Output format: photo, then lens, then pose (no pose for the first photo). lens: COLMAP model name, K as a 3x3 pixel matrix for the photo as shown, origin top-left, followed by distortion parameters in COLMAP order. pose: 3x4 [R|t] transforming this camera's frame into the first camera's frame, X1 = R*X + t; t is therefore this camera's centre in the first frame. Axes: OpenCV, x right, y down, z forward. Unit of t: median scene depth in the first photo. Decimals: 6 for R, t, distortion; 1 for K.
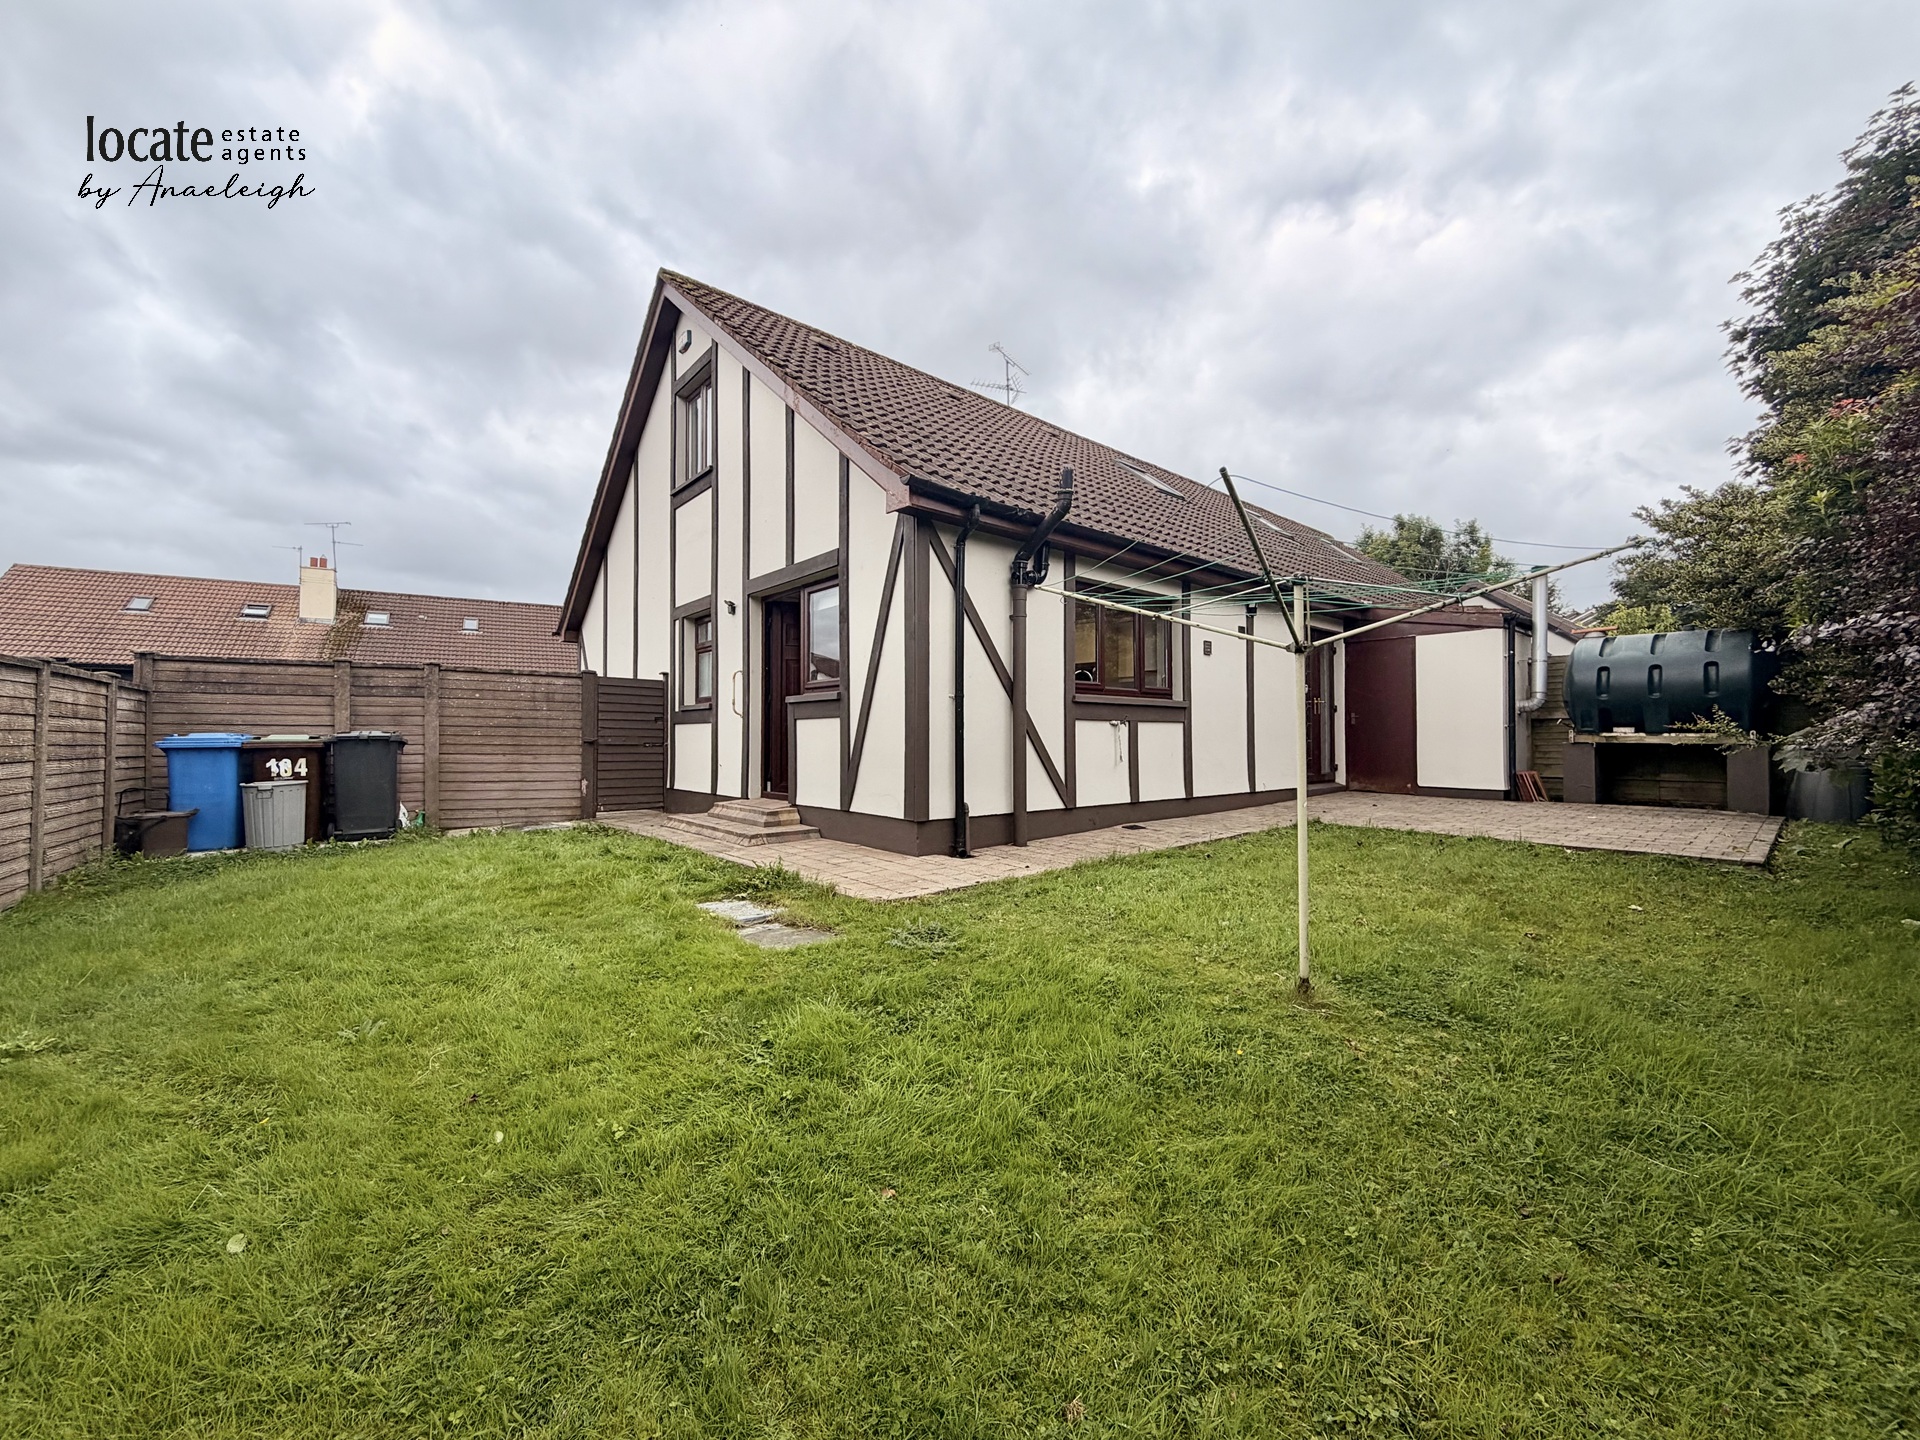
lens RADIAL K [[767.2, 0, 960.2], [0, 767.2, 719.5], [0, 0, 1]] dist [0.000507, 0.000122]
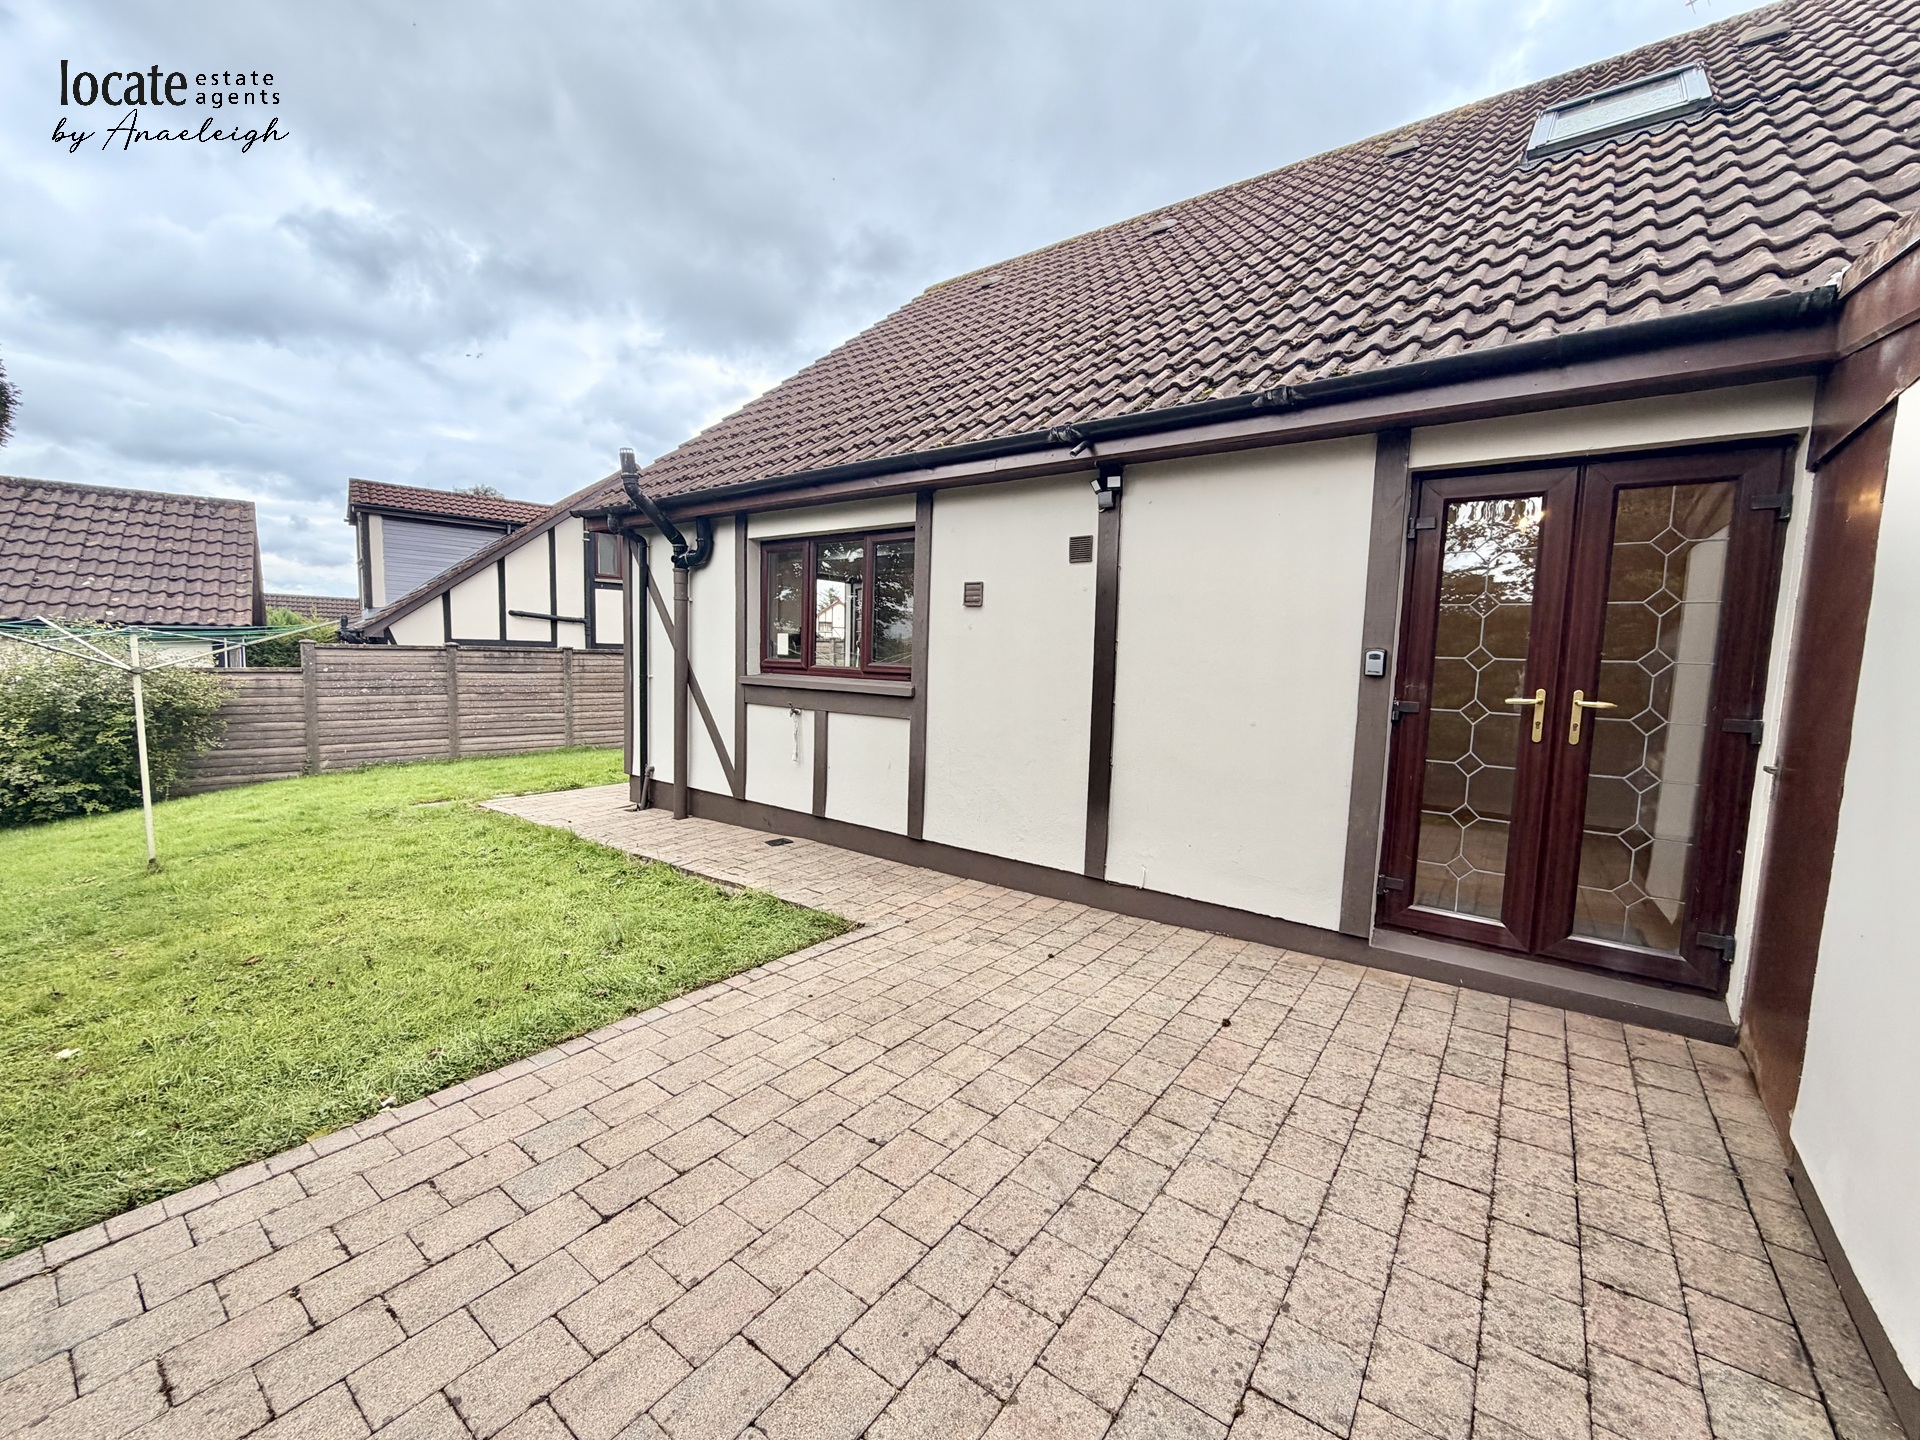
lens RADIAL K [[767.2, 0, 961.1], [0, 767.2, 729.0], [0, 0, 1]] dist [0.000507, 0.000122]
pose [[0.188358, 0.091692, -0.977811, 1.070254], [-0.020521, 0.995782, 0.089425, -0.054361], [0.981886, 0.003222, 0.189445, 1.066977]]
